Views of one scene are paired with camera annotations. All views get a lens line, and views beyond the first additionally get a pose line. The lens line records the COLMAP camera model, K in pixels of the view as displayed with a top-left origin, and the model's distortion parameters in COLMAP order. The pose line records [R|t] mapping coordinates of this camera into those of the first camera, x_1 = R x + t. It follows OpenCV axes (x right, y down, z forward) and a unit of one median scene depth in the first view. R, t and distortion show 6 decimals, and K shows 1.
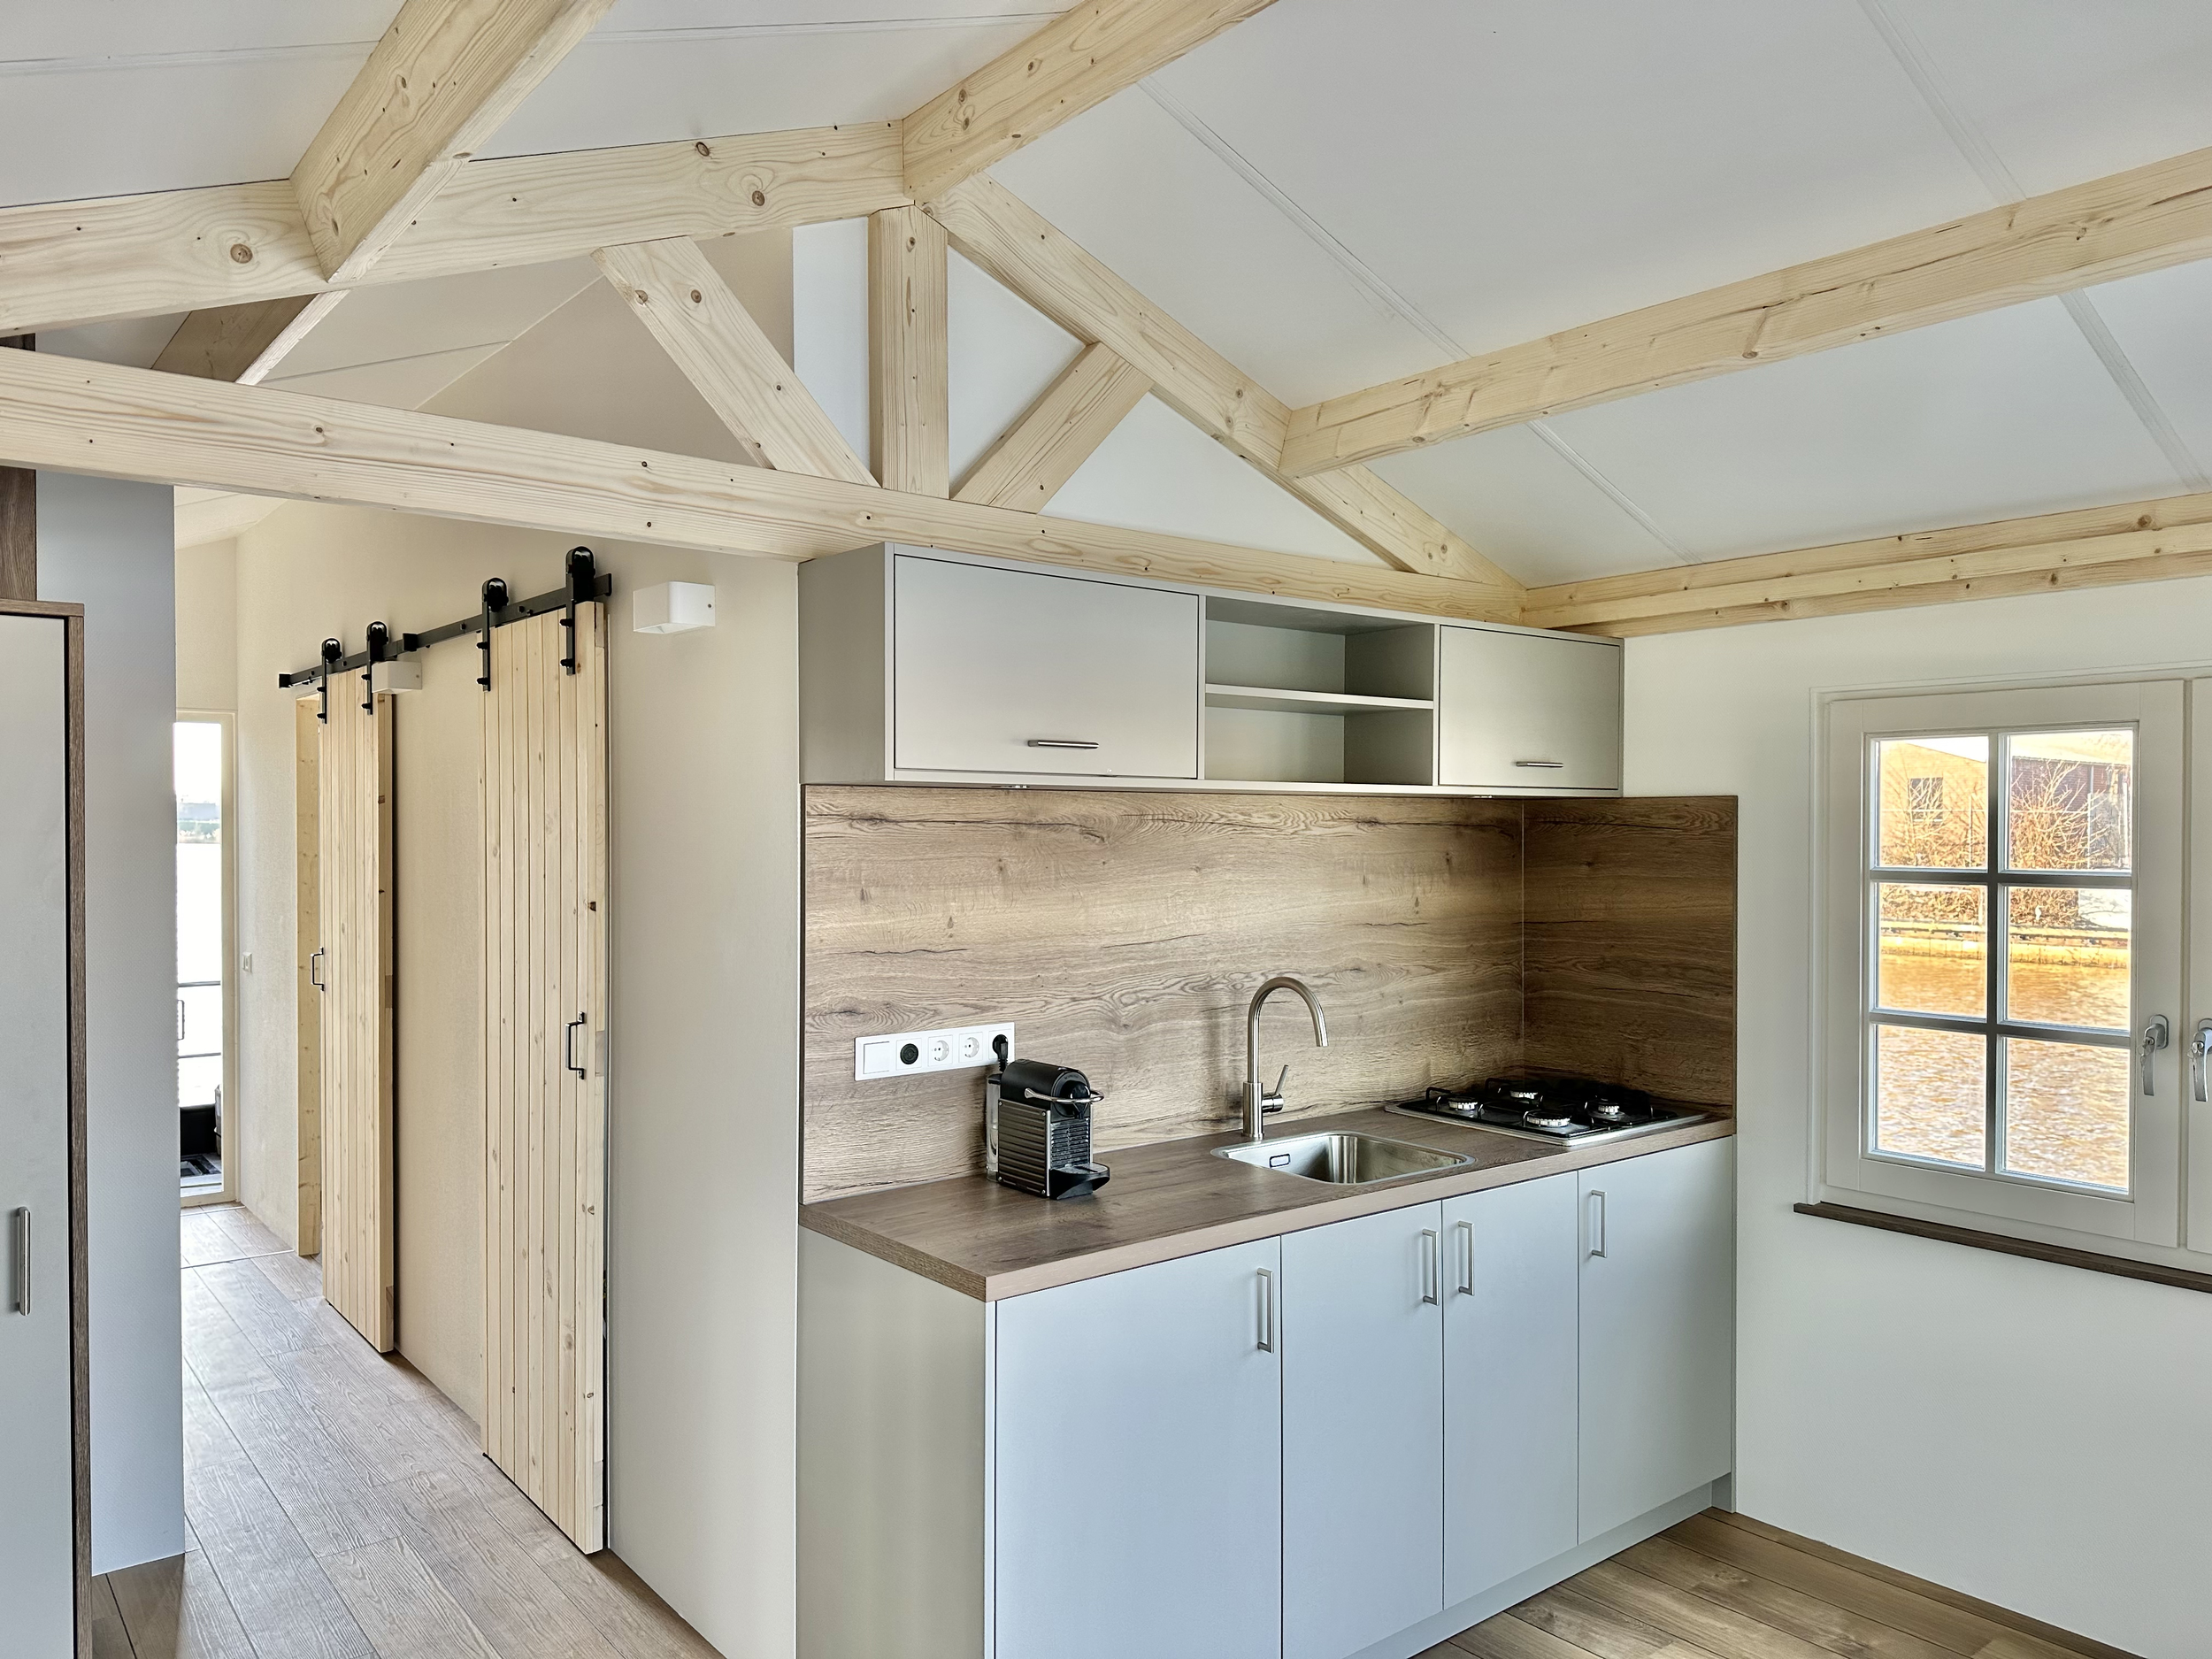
lens RADIAL K [[1589.1, 0, 1101.3], [0, 1589.1, 844.7], [0, 0, 1]] dist [0.043182, -0.036862]
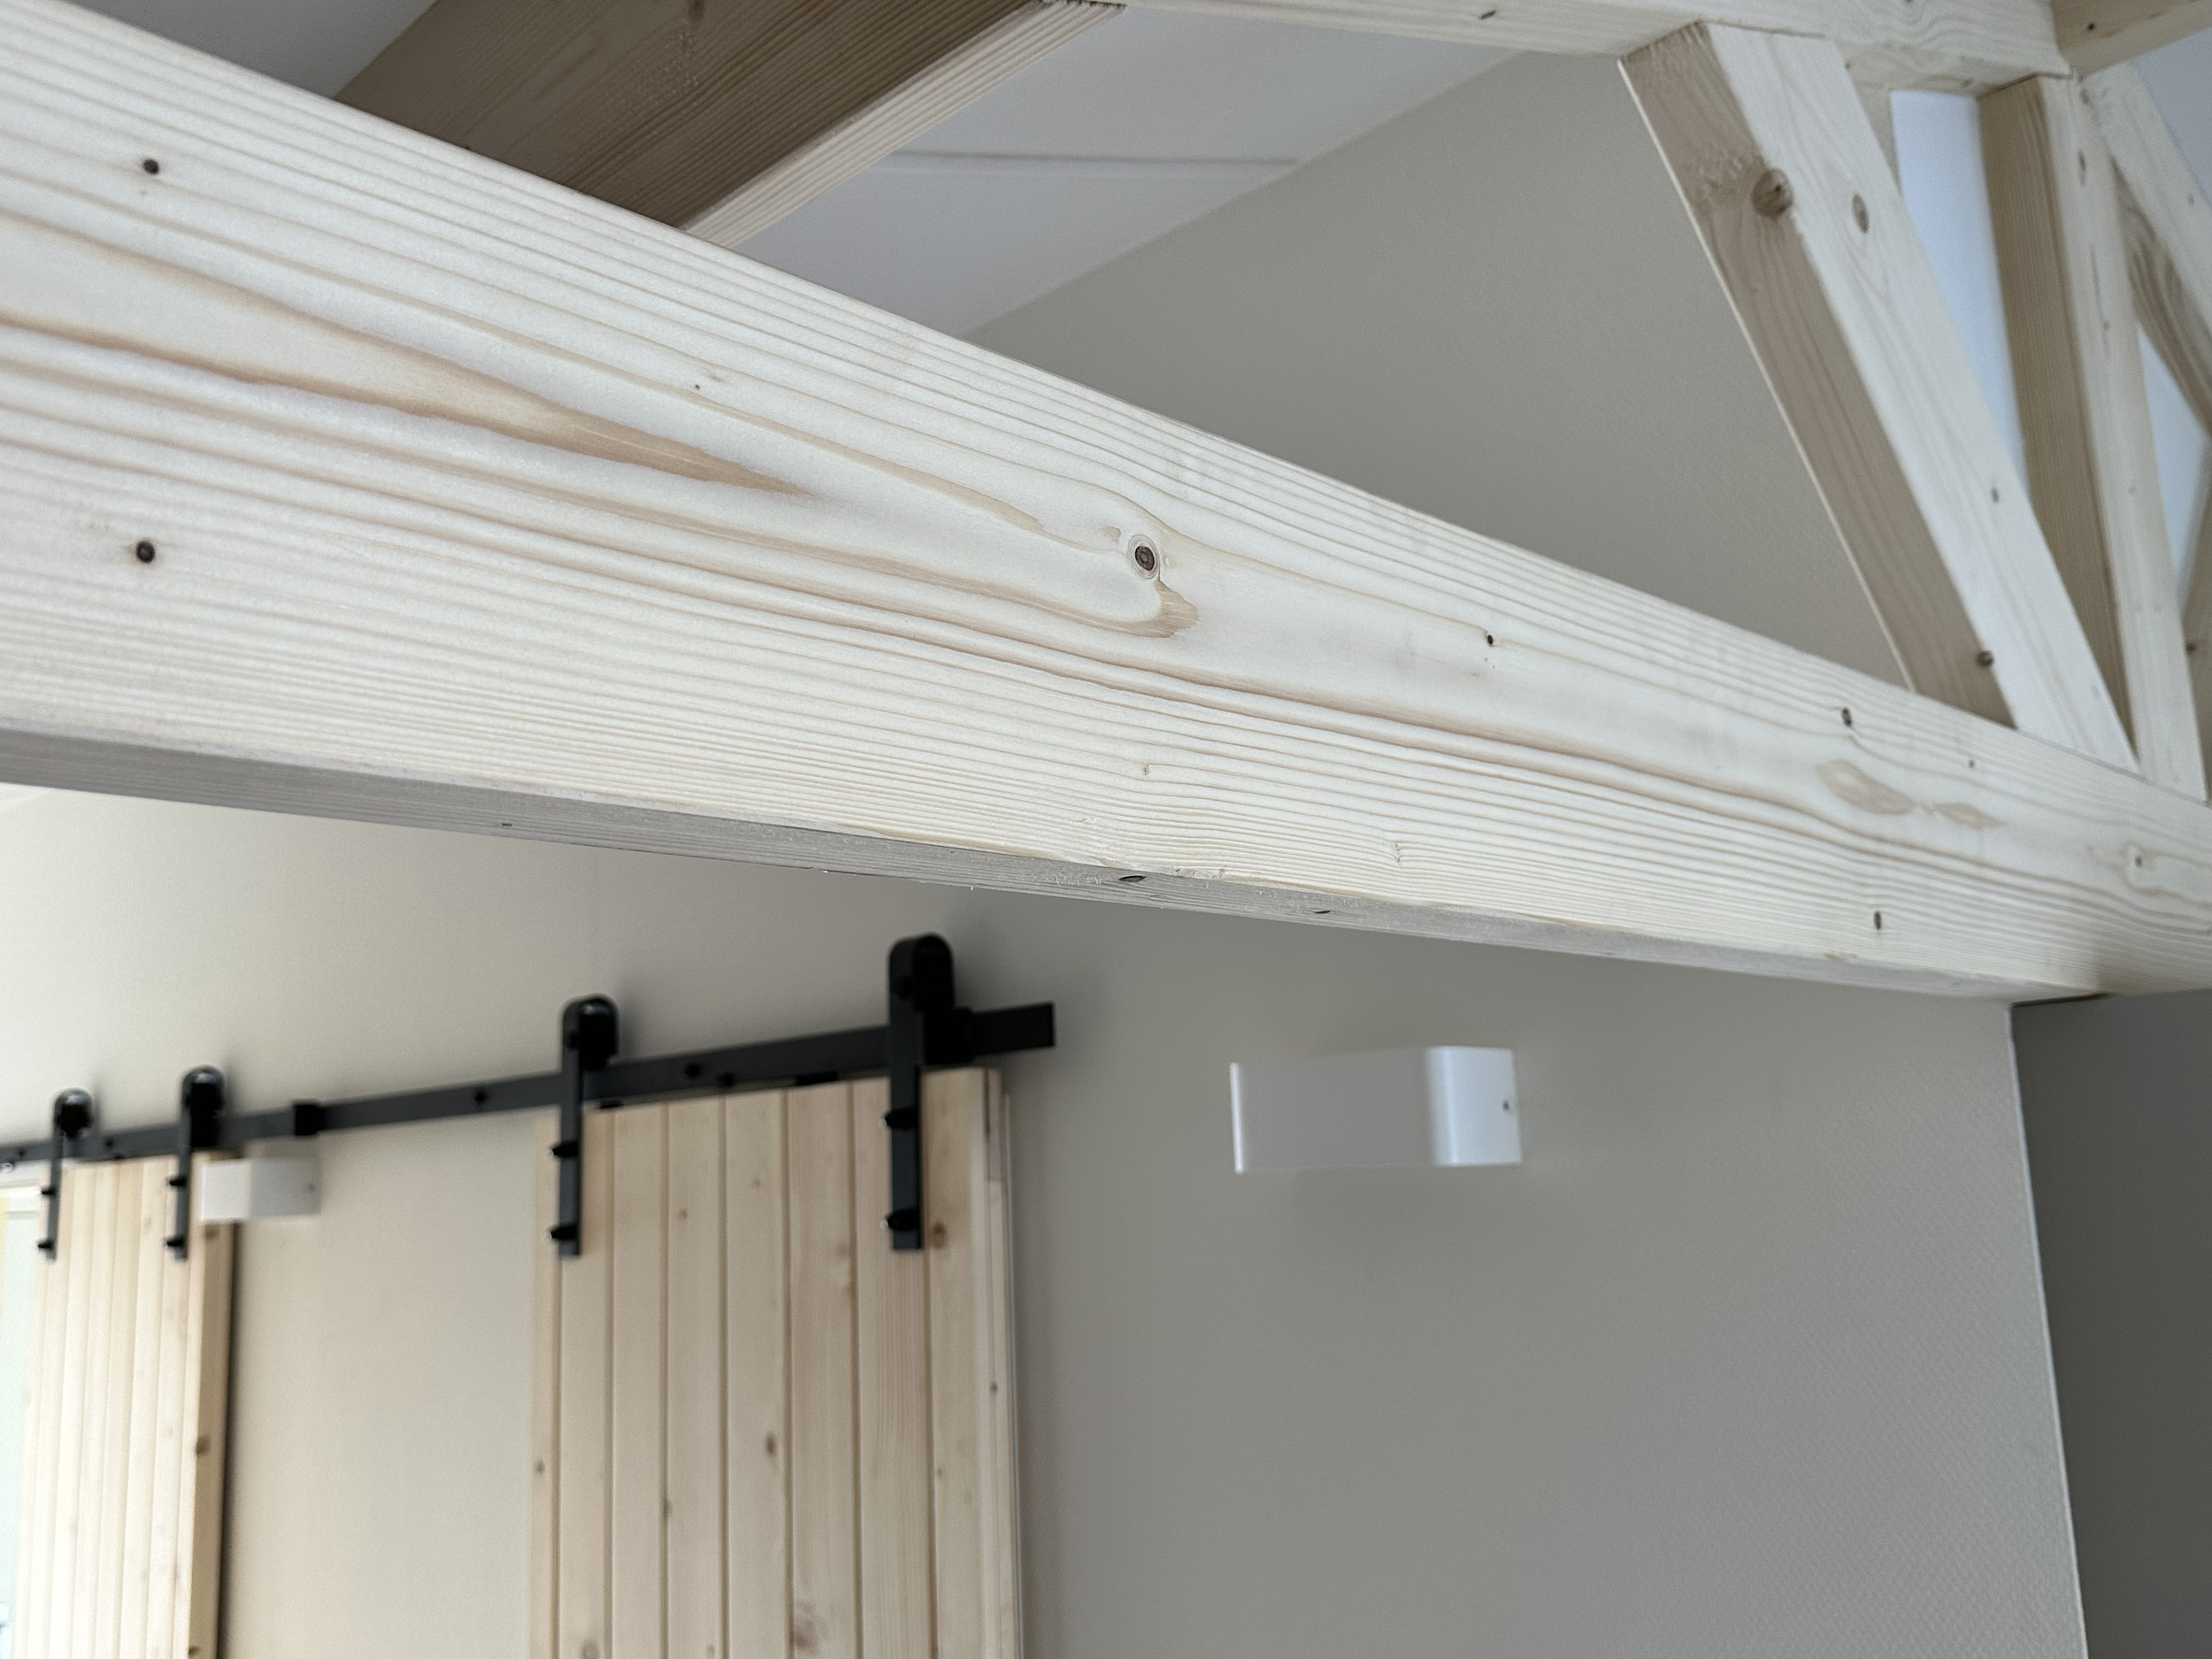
lens RADIAL K [[1913.2, 0, 1115.1], [0, 1913.2, 827.6], [0, 0, 1]] dist [0.060949, -0.124220]
pose [[0.990229, -0.019991, 0.138007, -0.310831], [0.045708, 0.981526, -0.185790, -0.107255], [-0.131744, 0.190283, 0.972849, 0.458226]]
